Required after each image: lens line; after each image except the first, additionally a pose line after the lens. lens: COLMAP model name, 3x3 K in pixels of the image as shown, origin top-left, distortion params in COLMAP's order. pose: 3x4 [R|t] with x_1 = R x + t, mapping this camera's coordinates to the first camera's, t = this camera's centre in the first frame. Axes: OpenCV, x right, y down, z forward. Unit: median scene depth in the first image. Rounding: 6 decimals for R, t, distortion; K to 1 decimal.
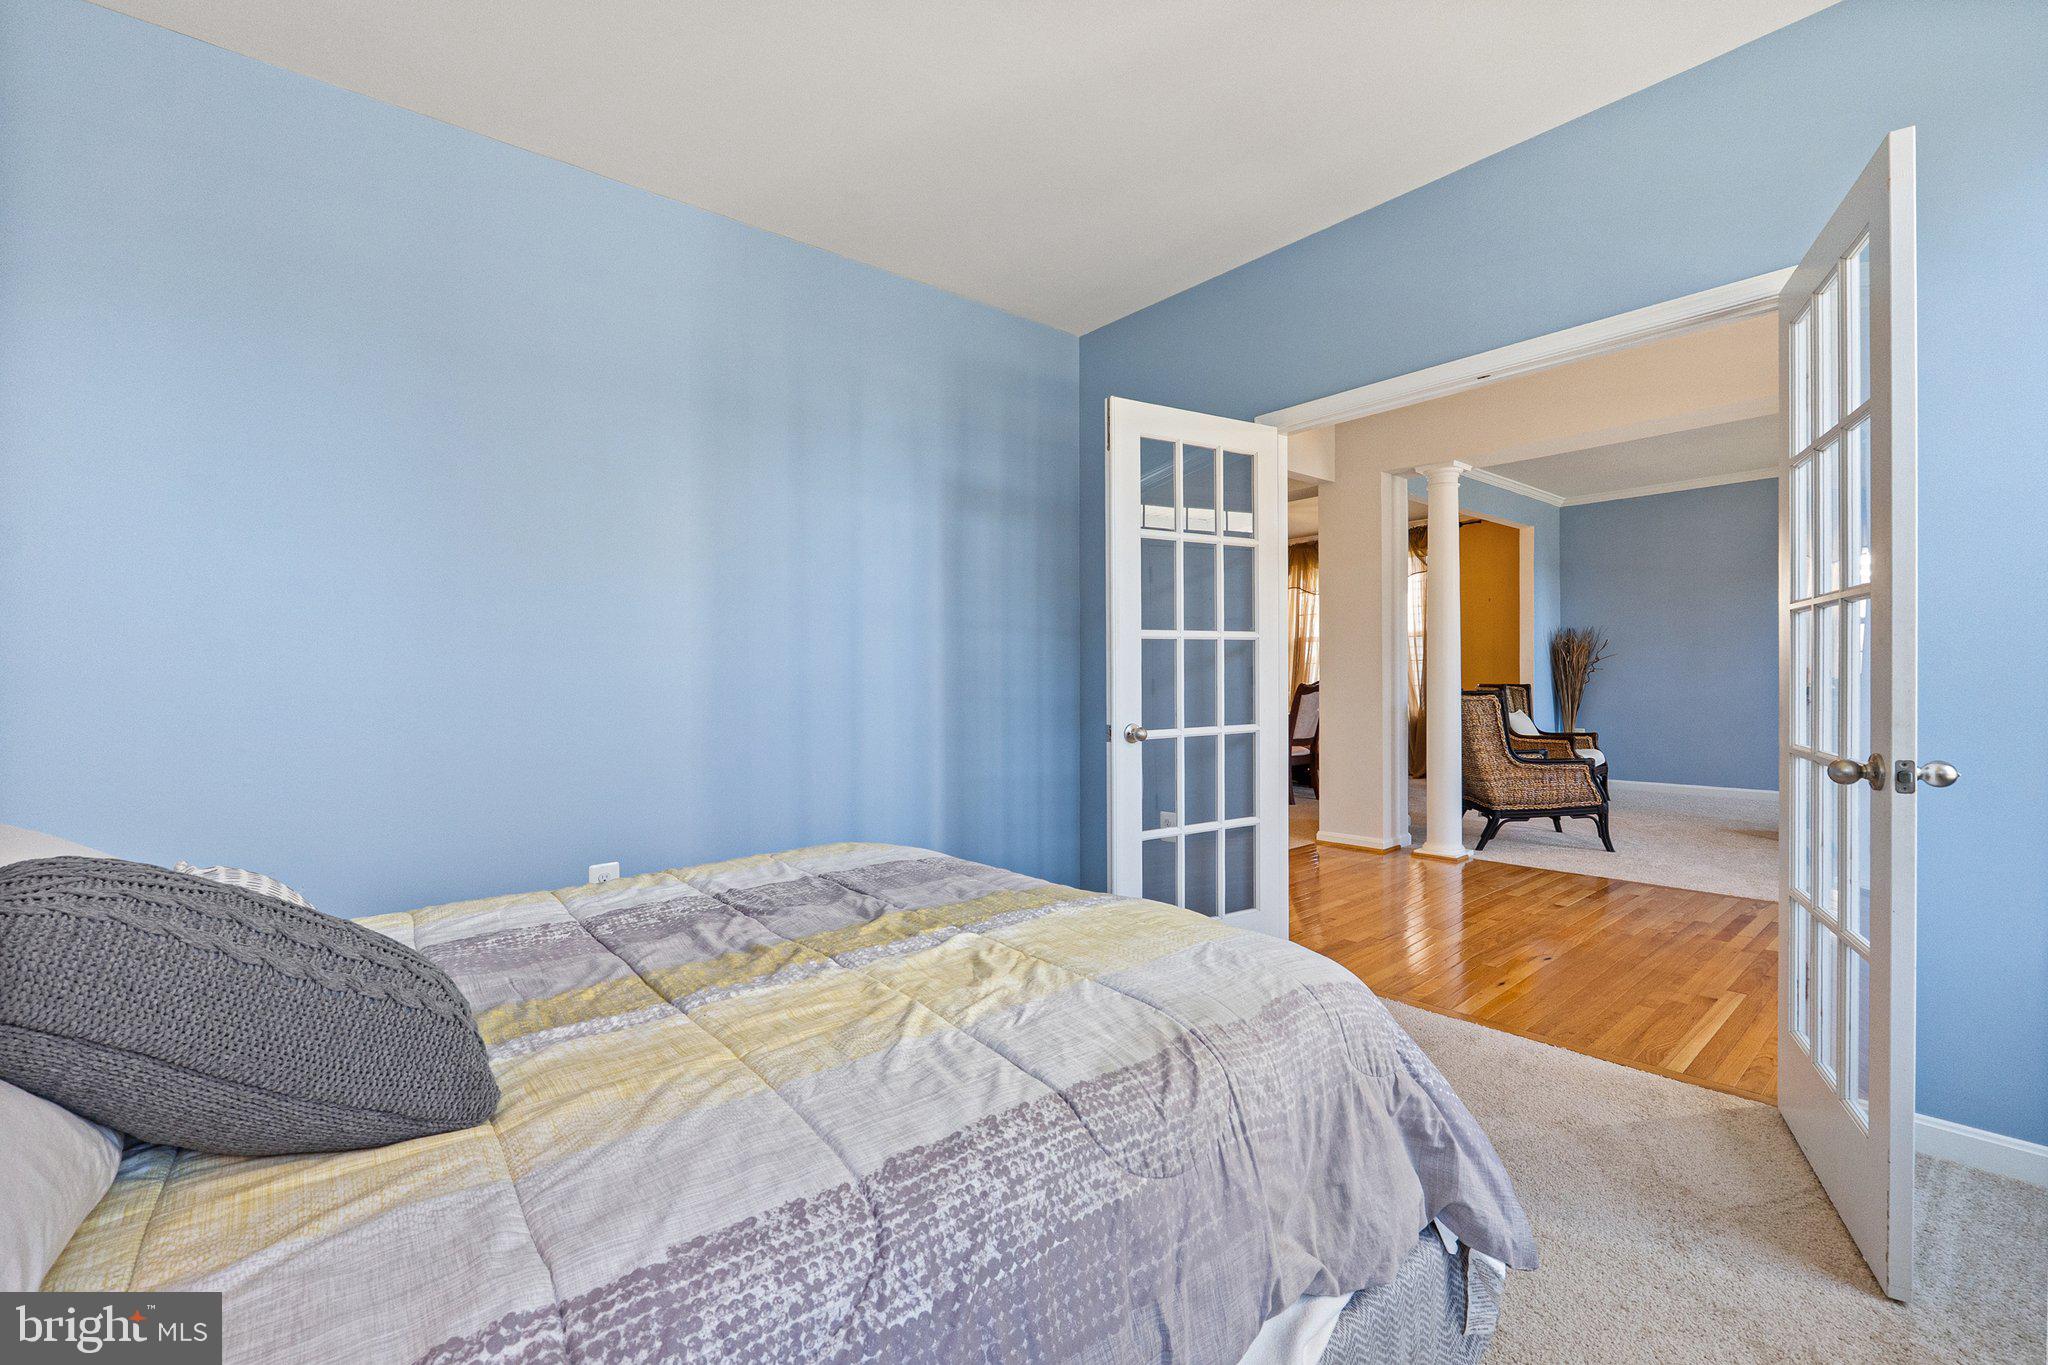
lens RADIAL K [[861.4, 0, 1027.6], [0, 861.4, 674.4], [0, 0, 1]] dist [-0.007500, -0.000312]
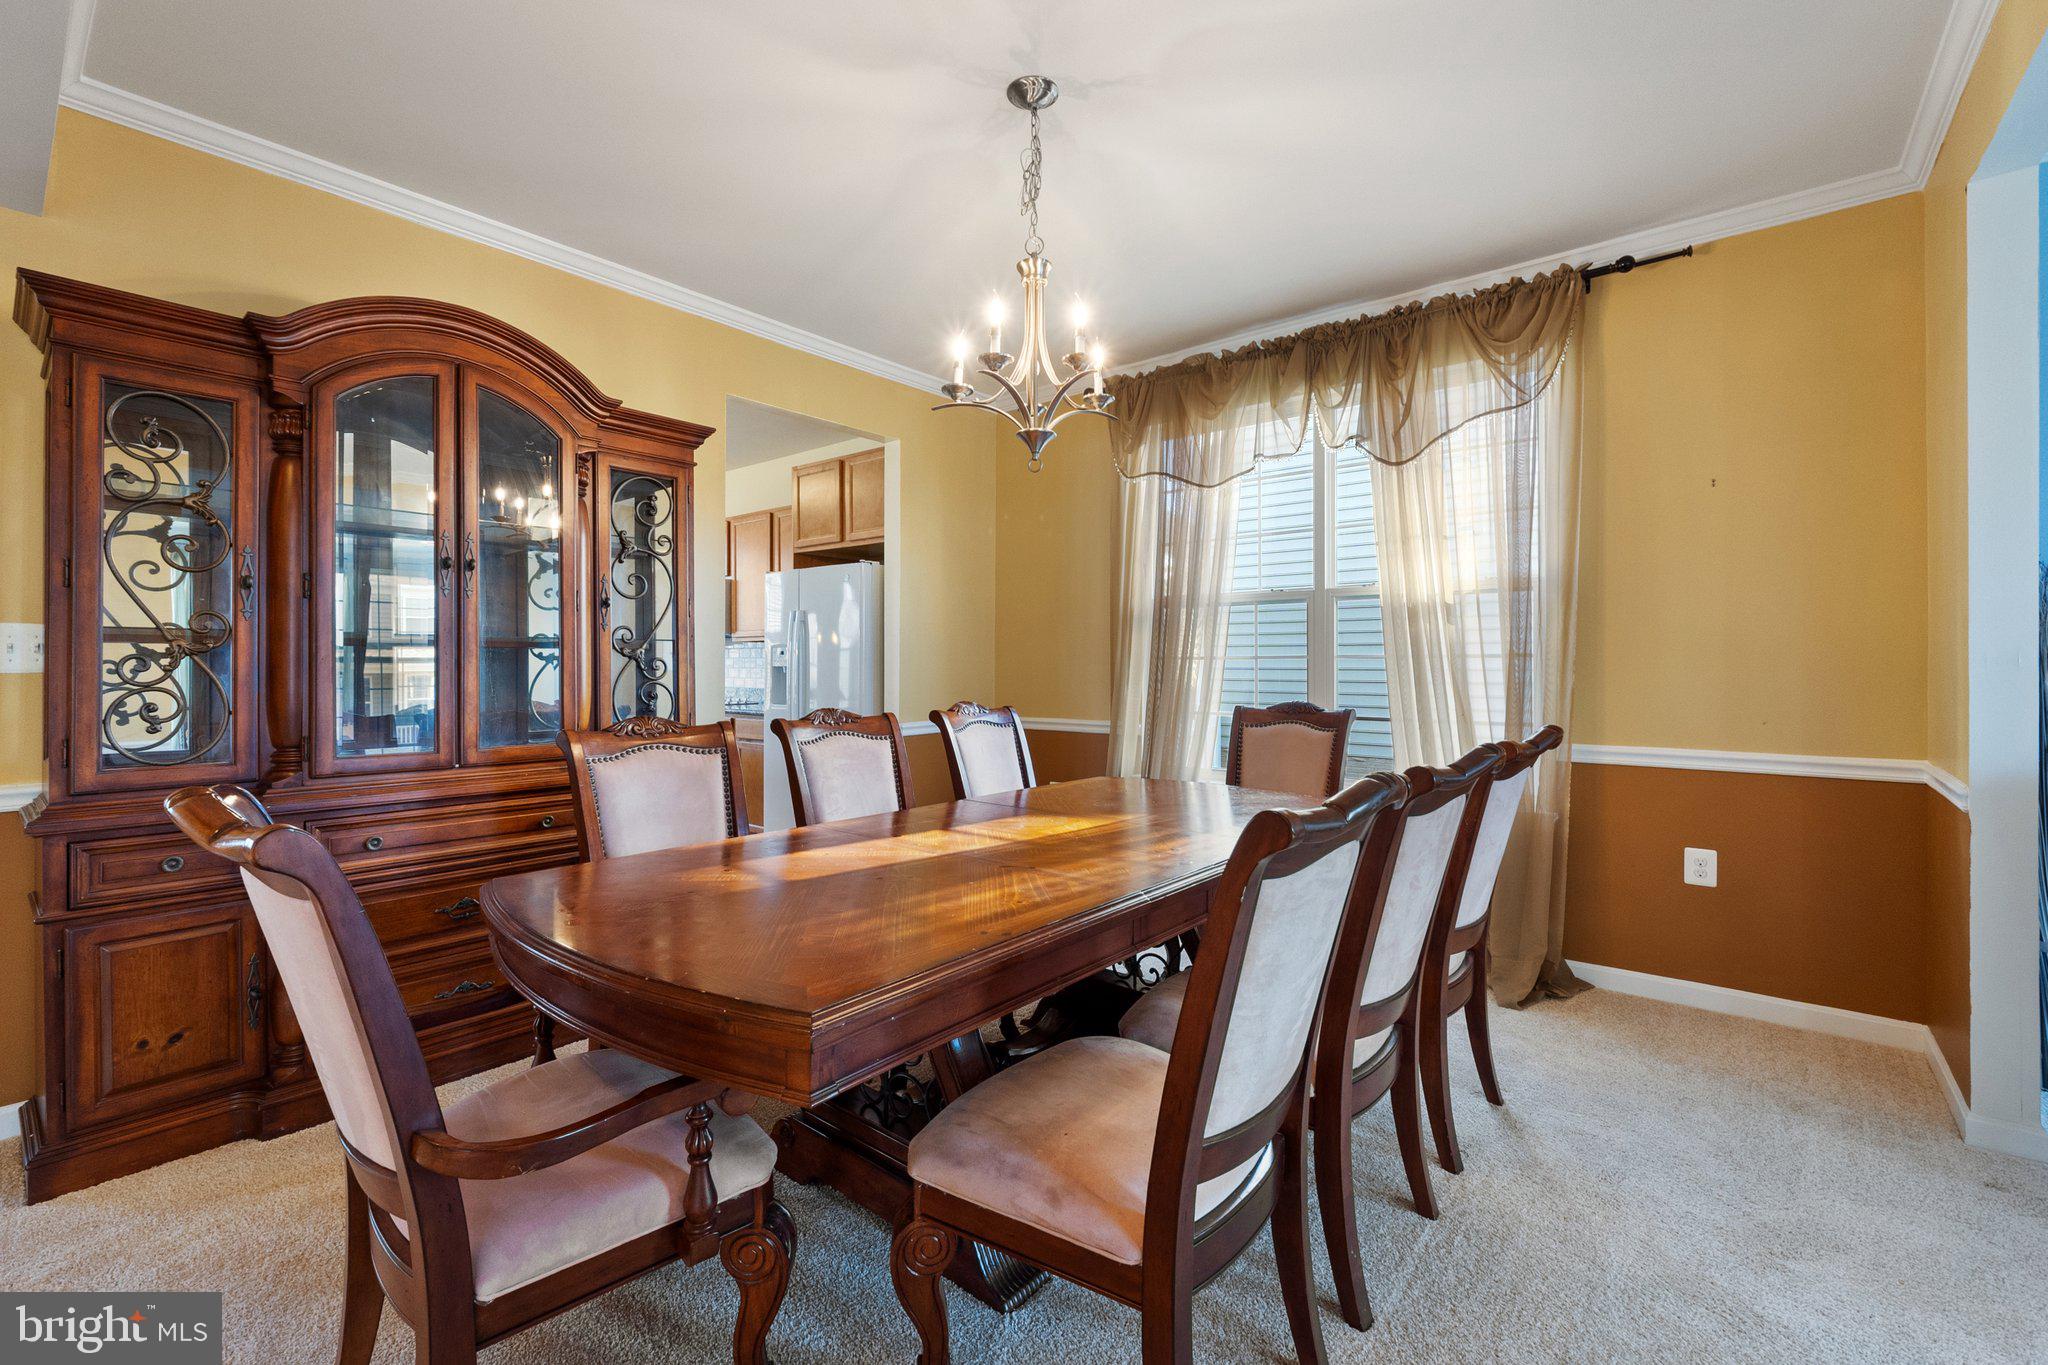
lens RADIAL K [[861.9, 0, 1016.8], [0, 861.9, 658.8], [0, 0, 1]] dist [-0.007074, -0.000133]
pose [[0.983518, 0.016728, 0.180036, 0.341067], [-0.015942, 0.999856, -0.005813, -0.018666], [-0.180107, 0.002847, 0.983643, 1.186467]]
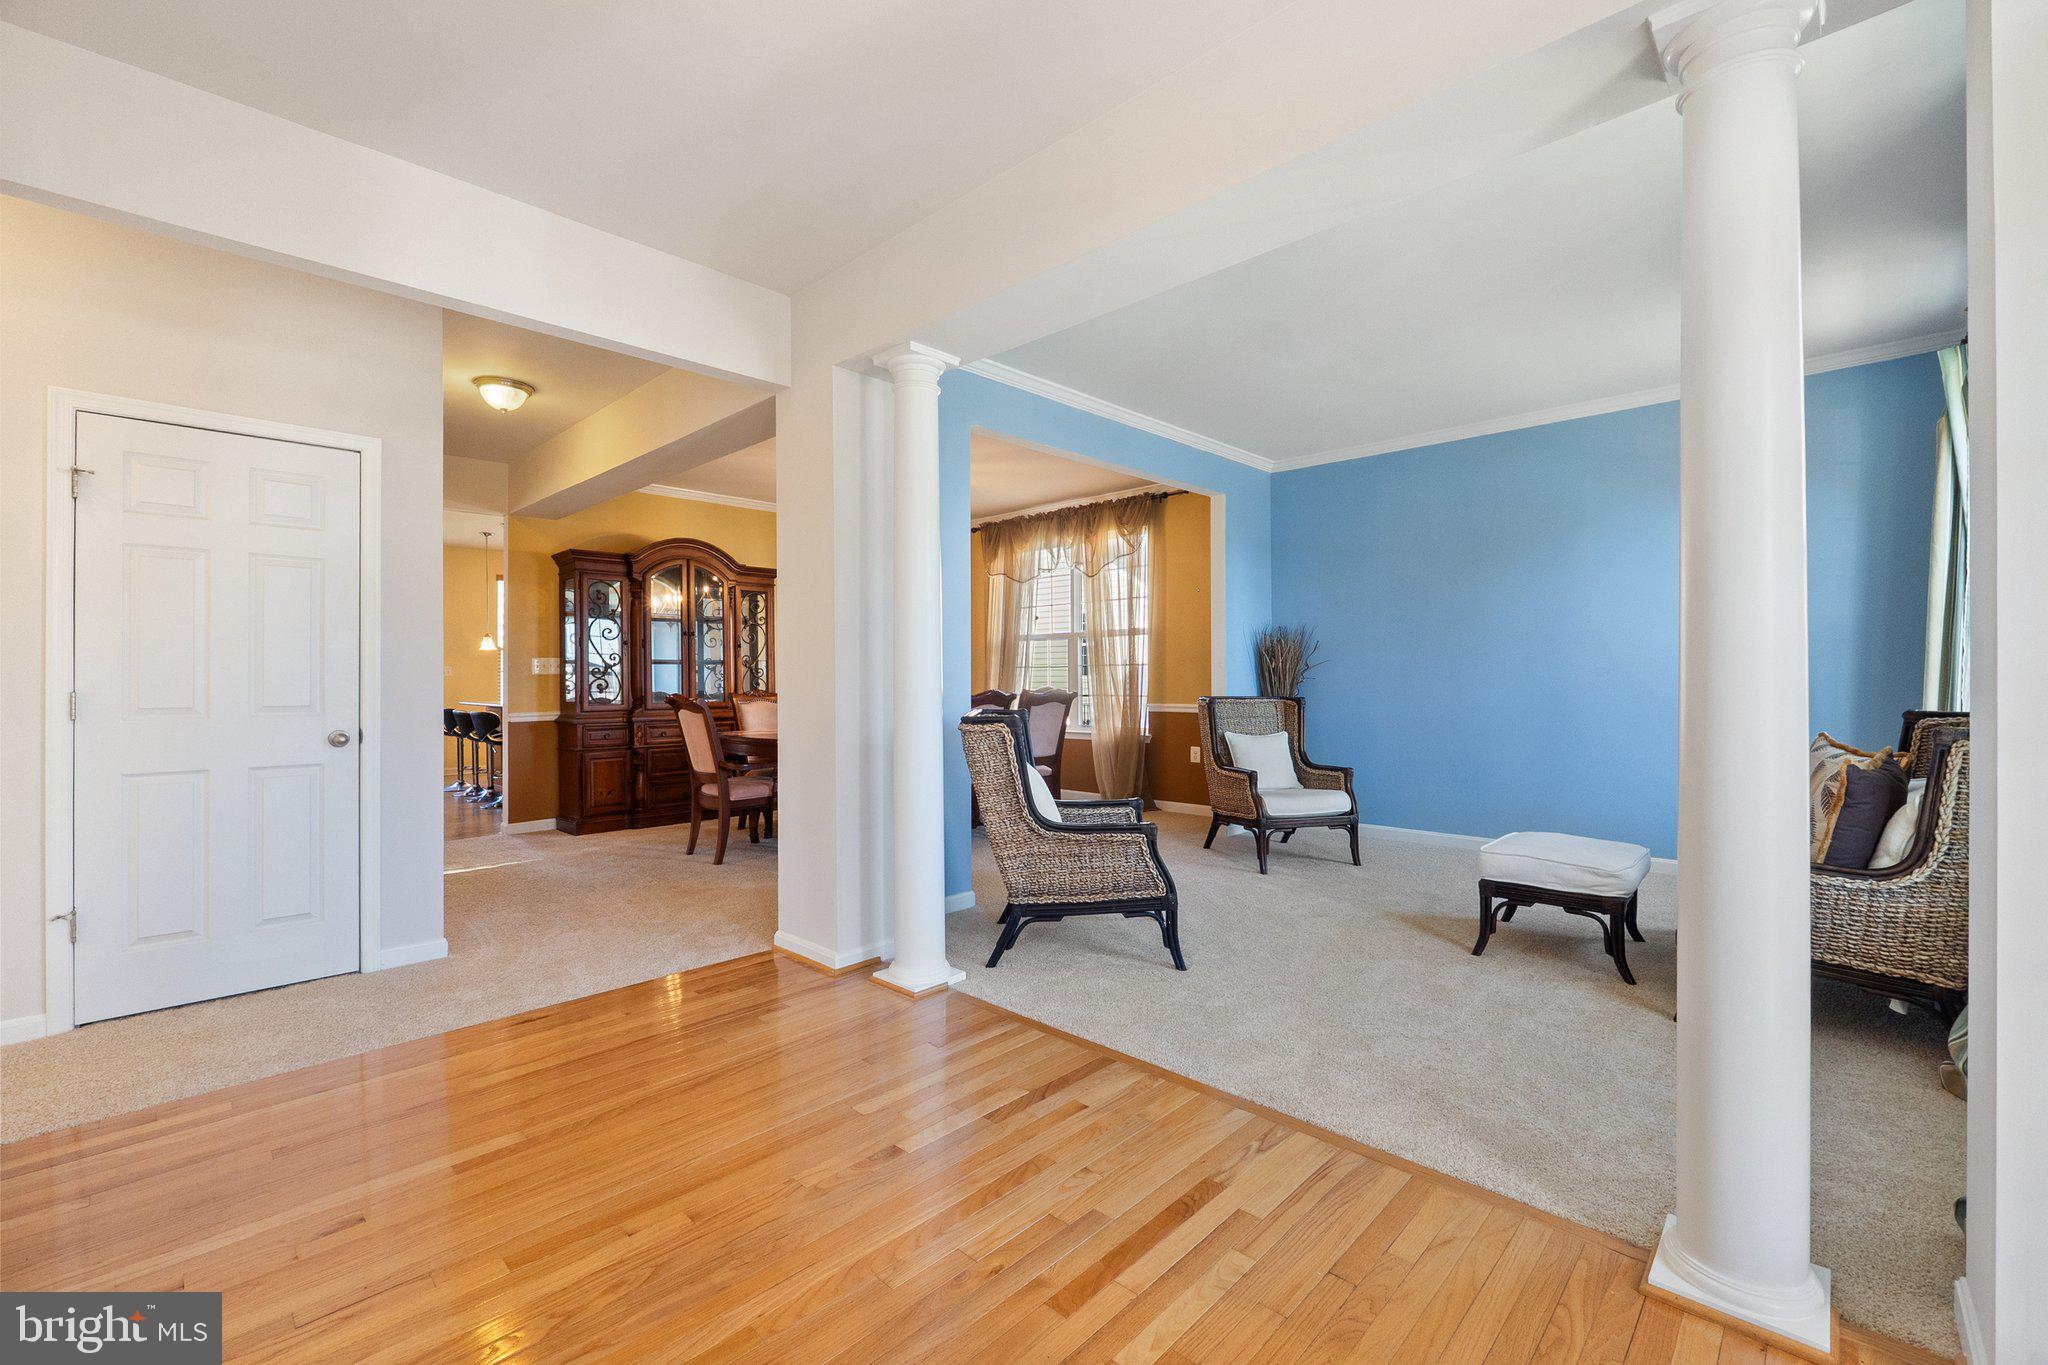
lens RADIAL K [[861.4, 0, 1027.6], [0, 861.4, 674.4], [0, 0, 1]] dist [-0.007500, -0.000312]
pose [[0.994601, 0.009123, 0.103368, 0.494736], [-0.009170, 0.999958, -0.000022, -0.012593], [-0.103363, -0.000926, 0.994643, 0.370419]]
